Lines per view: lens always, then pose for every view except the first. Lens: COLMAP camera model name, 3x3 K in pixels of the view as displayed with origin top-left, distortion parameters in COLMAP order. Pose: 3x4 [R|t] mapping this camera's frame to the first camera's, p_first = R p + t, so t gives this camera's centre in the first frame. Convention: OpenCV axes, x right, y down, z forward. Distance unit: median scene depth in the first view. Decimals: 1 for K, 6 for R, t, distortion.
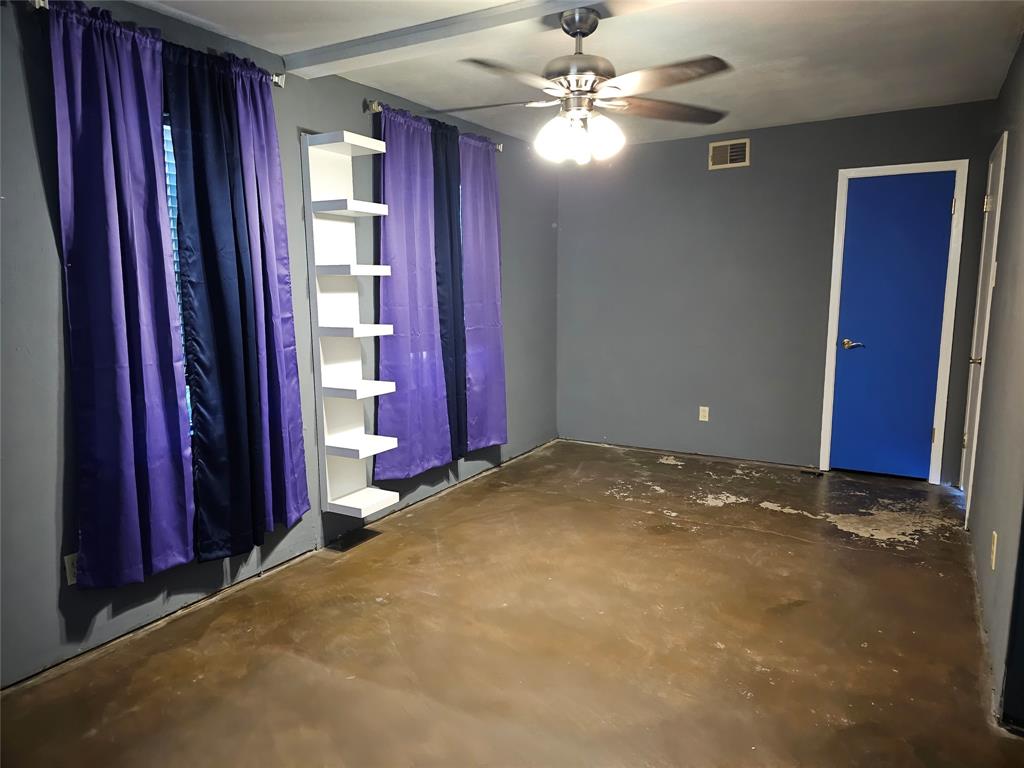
lens RADIAL K [[686.5, 0, 513.2], [0, 686.5, 385.3], [0, 0, 1]] dist [0.010509, -0.024233]
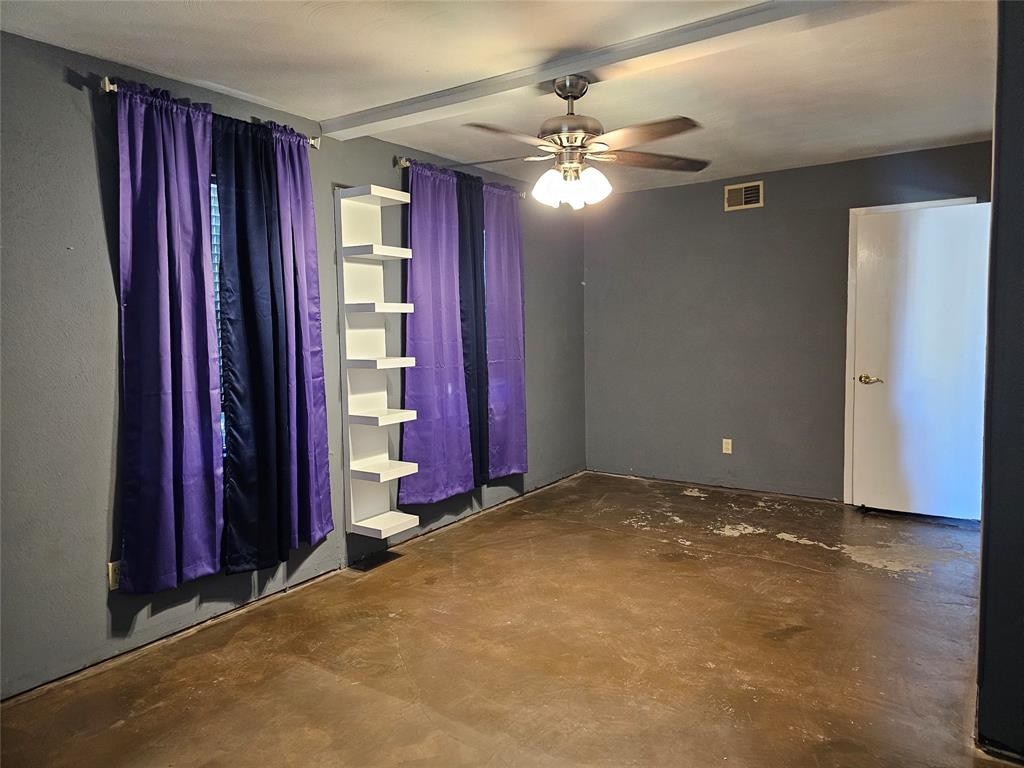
lens RADIAL K [[684.7, 0, 516.0], [0, 684.7, 363.7], [0, 0, 1]] dist [0.005529, -0.024446]
pose [[0.997141, -0.002176, -0.075526, 0.075278], [-0.004406, 0.996211, -0.086861, 0.016203], [0.075429, 0.086946, 0.993353, -0.065809]]
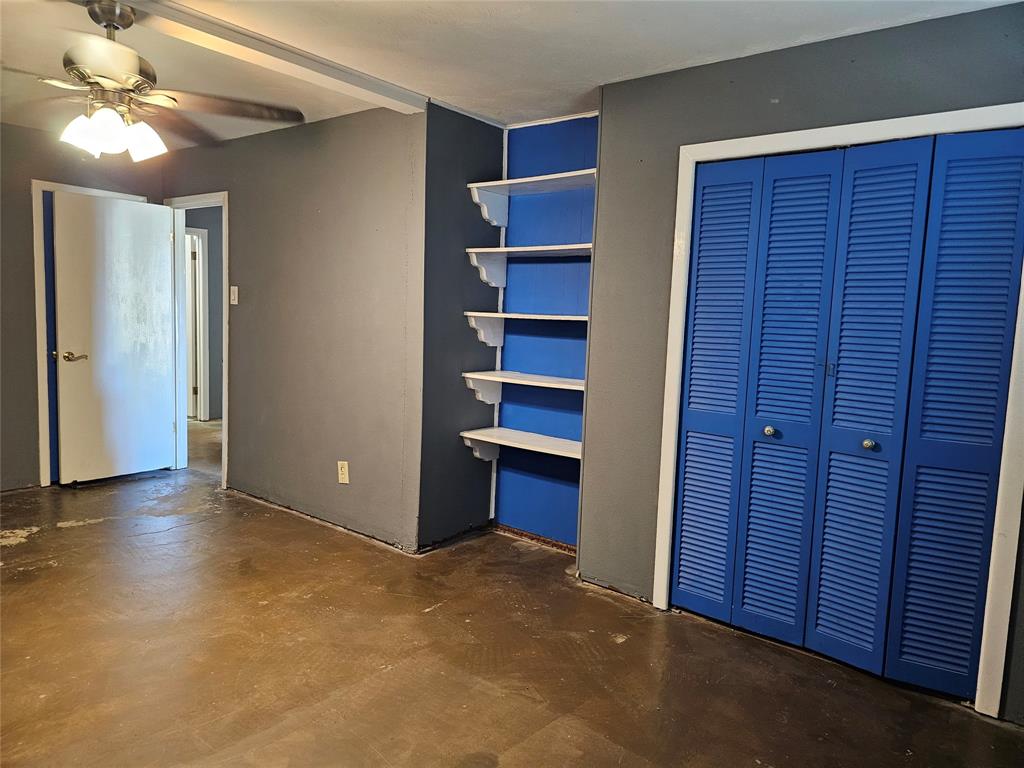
lens RADIAL K [[686.5, 0, 513.2], [0, 686.5, 385.3], [0, 0, 1]] dist [0.010509, -0.024233]
pose [[0.118630, -0.093731, 0.988505, -0.663403], [0.114714, 0.990162, 0.080122, -0.031458], [-0.986290, 0.103891, 0.128215, 0.329524]]
